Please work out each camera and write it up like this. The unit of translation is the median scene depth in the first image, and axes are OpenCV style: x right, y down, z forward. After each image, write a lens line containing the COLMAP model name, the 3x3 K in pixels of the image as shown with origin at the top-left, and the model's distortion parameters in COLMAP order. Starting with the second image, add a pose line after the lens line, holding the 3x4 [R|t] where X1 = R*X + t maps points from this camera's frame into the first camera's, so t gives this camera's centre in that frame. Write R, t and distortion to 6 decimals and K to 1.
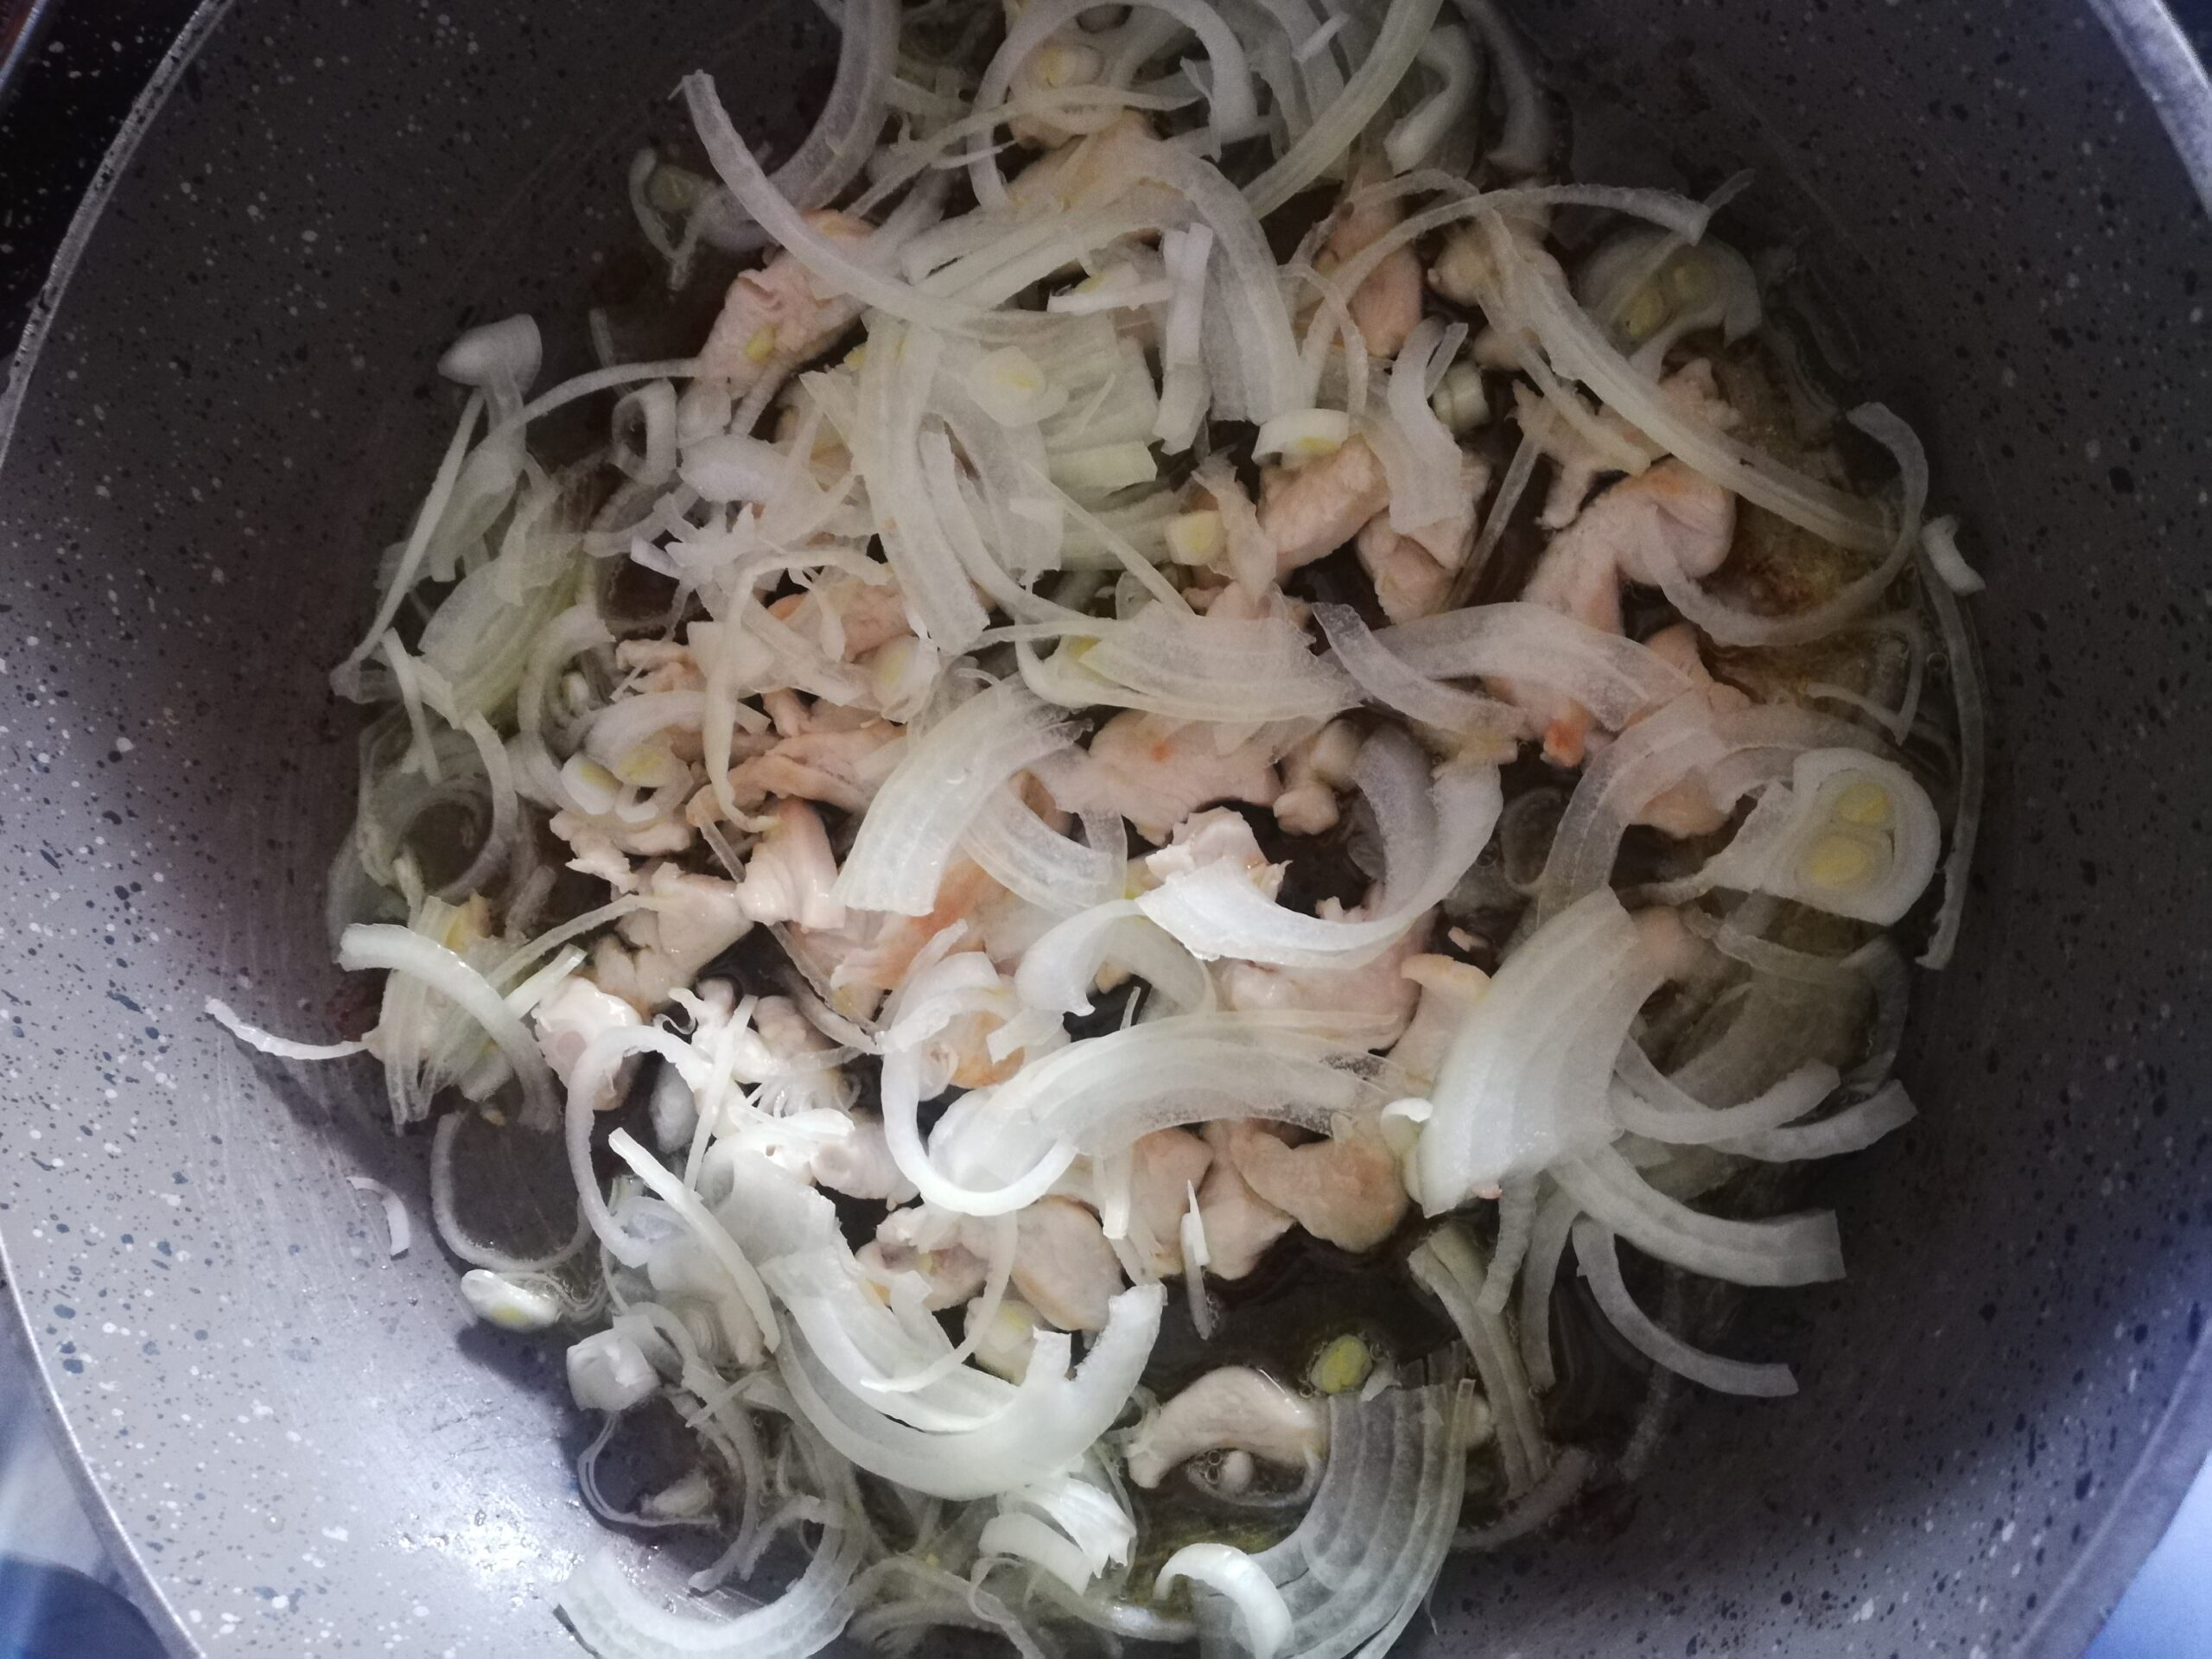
lens RADIAL K [[1752.9, 0, 1106.0], [0, 1752.9, 829.5], [0, 0, 1]] dist [0.000224, -0.050112]
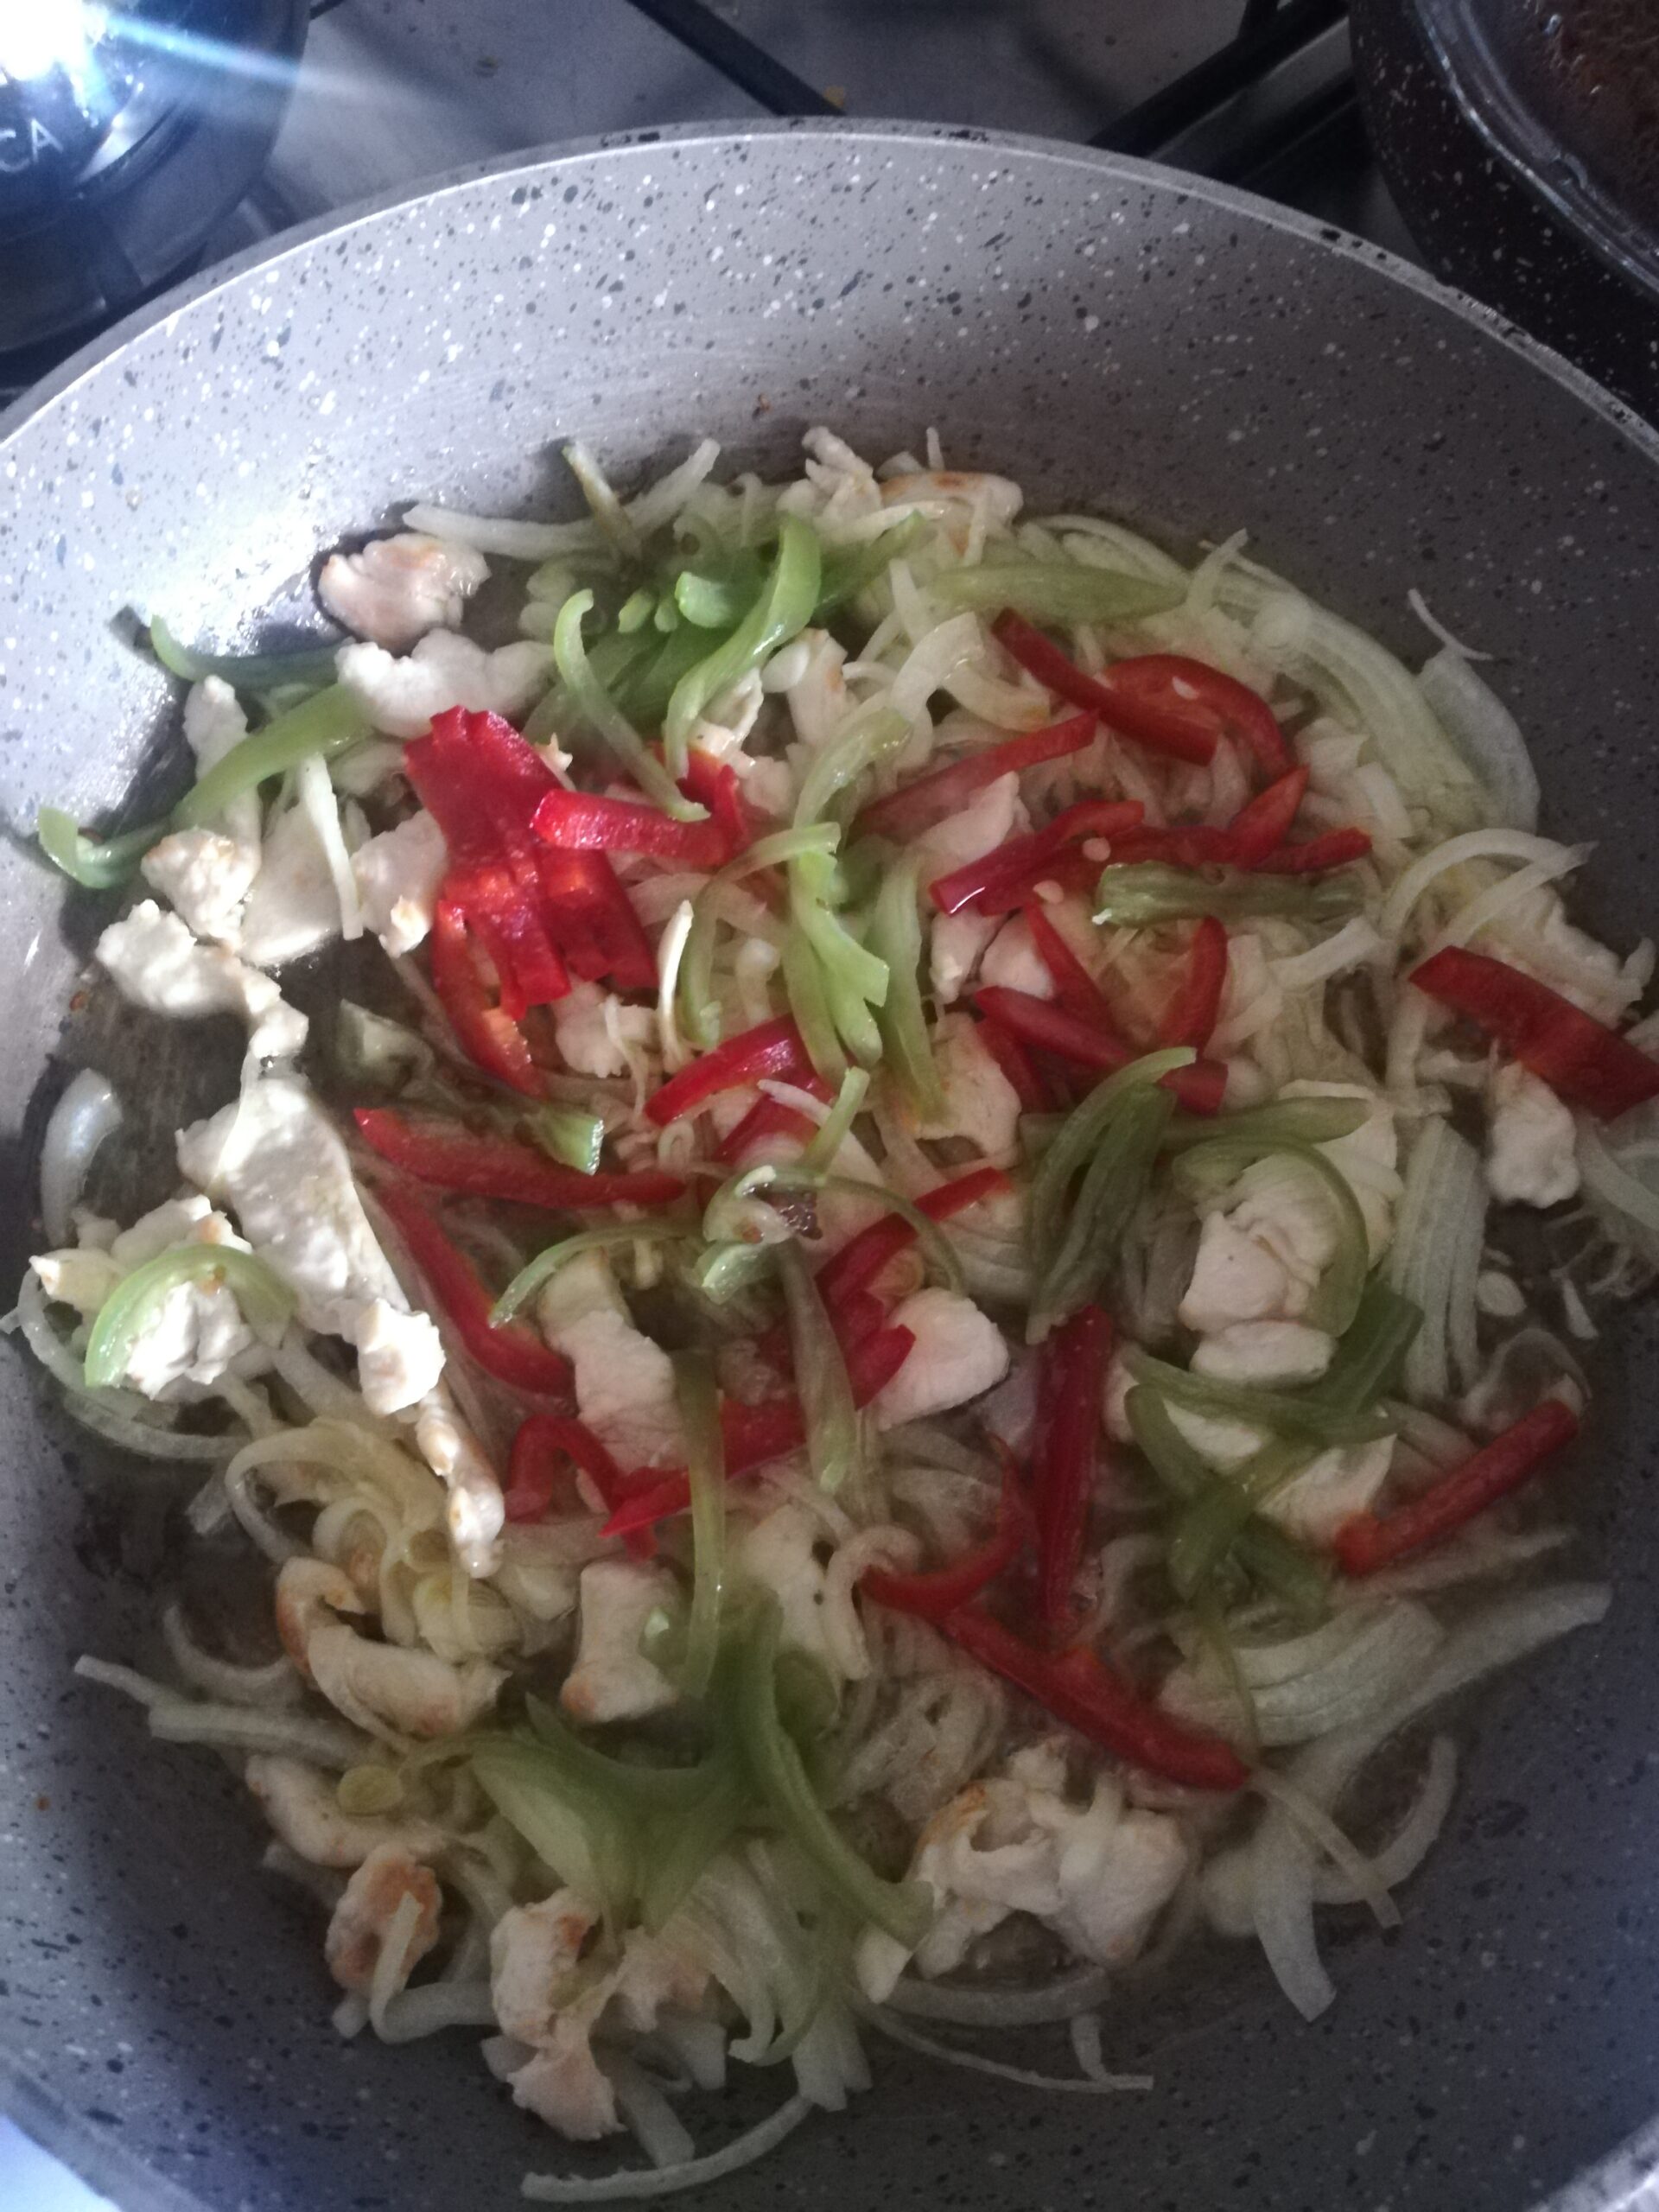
lens RADIAL K [[1752.9, 0, 837.1], [0, 1752.9, 1089.8], [0, 0, 1]] dist [0.000224, -0.050112]
pose [[-0.207295, 0.978217, 0.010954, -0.094585], [-0.974838, -0.207491, 0.081474, -0.086461], [0.081972, 0.006211, 0.996615, -0.068515]]
